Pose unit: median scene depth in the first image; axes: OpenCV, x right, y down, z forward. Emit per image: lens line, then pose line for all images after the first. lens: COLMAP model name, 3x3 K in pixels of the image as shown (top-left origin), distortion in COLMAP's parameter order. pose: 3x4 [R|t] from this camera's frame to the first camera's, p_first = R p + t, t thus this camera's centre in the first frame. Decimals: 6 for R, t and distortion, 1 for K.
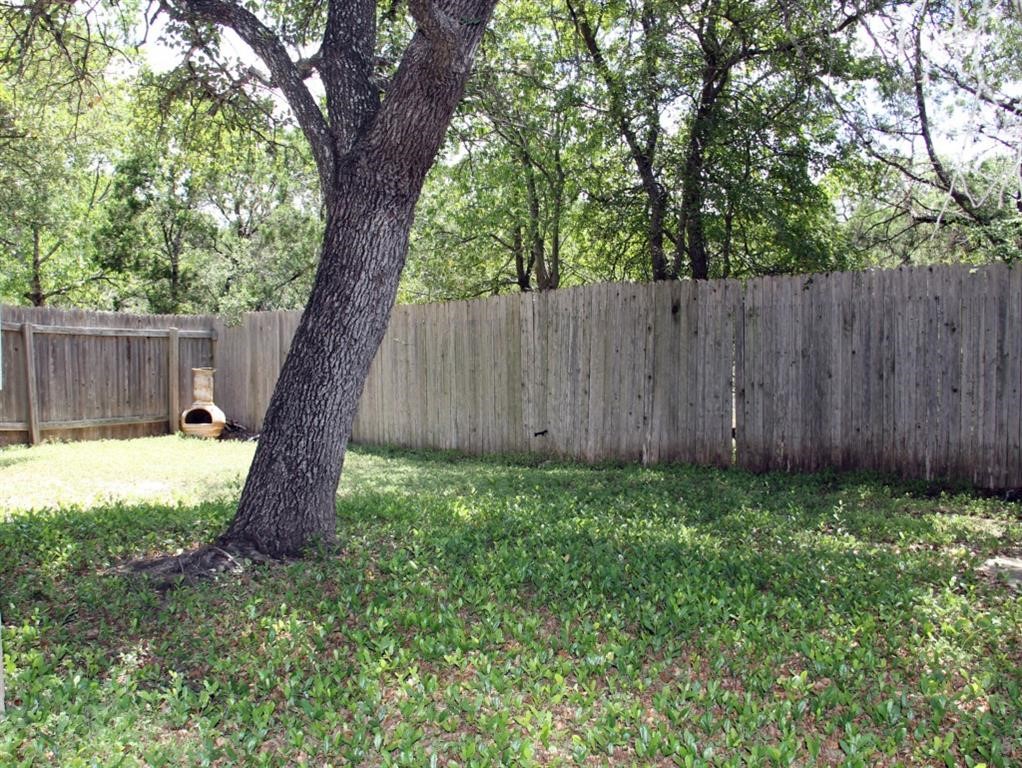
lens RADIAL K [[1089.8, 0, 511.4], [0, 1089.8, 383.0], [0, 0, 1]] dist [-0.129935, 0.000000]
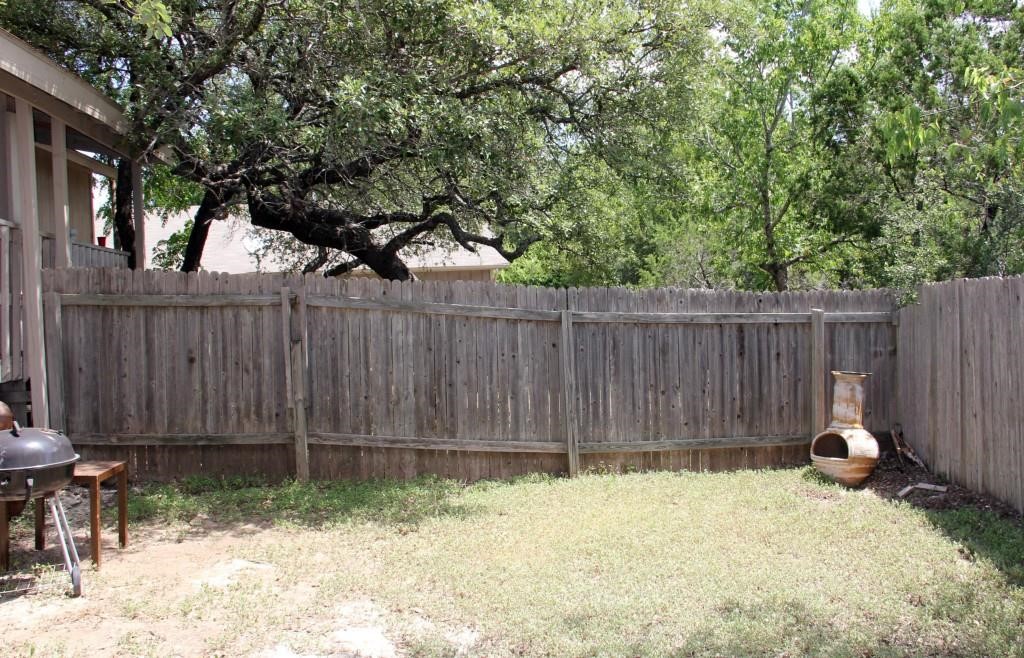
lens RADIAL K [[894.4, 0, 512.5], [0, 894.4, 329.4], [0, 0, 1]] dist [-0.140792, 0.003385]
pose [[0.563875, 0.009369, -0.825807, 0.107200], [-0.010348, 0.999937, 0.004278, -0.111658], [0.825795, 0.006133, 0.563936, 1.510562]]
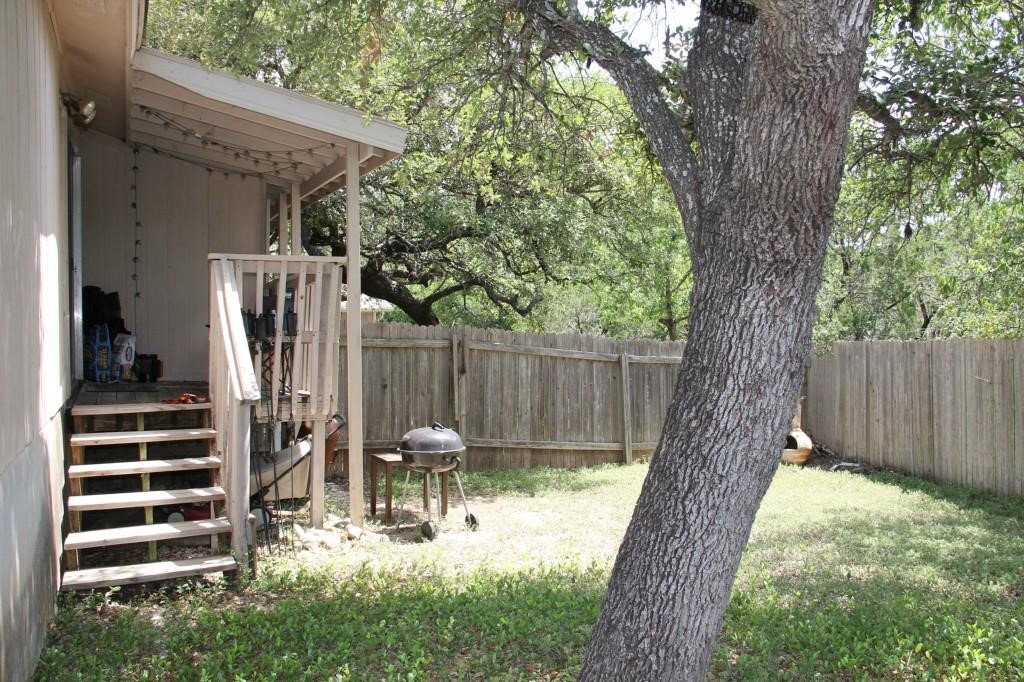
lens RADIAL K [[884.9, 0, 511.7], [0, 884.9, 344.6], [0, 0, 1]] dist [-0.147934, 0.009725]
pose [[0.776423, 0.005236, -0.630190, 0.098809], [-0.024802, 0.999445, -0.022253, -0.106563], [0.629724, 0.032907, 0.776122, 0.491191]]
